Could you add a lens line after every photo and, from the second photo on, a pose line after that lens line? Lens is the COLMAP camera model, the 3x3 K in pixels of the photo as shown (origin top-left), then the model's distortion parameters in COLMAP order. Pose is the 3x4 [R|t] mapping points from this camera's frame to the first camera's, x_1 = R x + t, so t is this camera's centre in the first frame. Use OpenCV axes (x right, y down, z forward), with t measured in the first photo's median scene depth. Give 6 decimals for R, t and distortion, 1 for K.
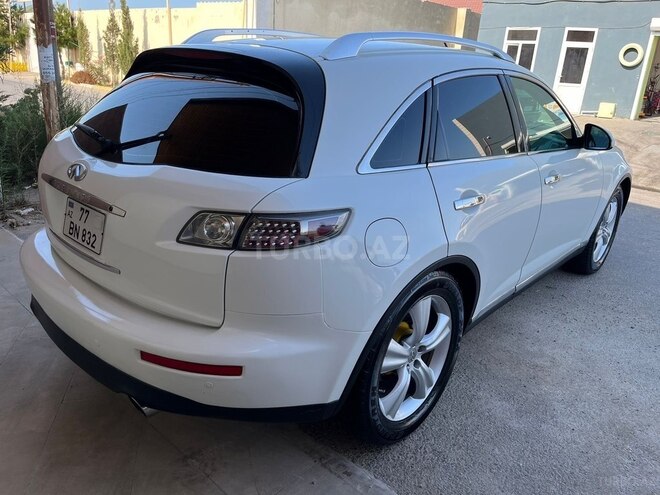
lens RADIAL K [[503.1, 0, 332.8], [0, 503.1, 245.6], [0, 0, 1]] dist [0.032293, -0.027790]
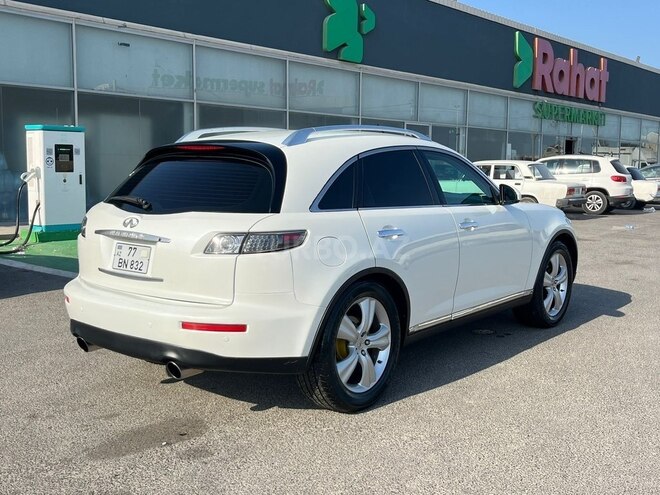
lens RADIAL K [[900.2, 0, 327.8], [0, 900.2, 244.8], [0, 0, 1]] dist [0.046532, 0.000000]
pose [[0.997571, -0.057571, 0.039220, -0.011812], [0.065292, 0.968987, -0.238330, 0.610643], [-0.024283, 0.240312, 0.970392, -1.662898]]
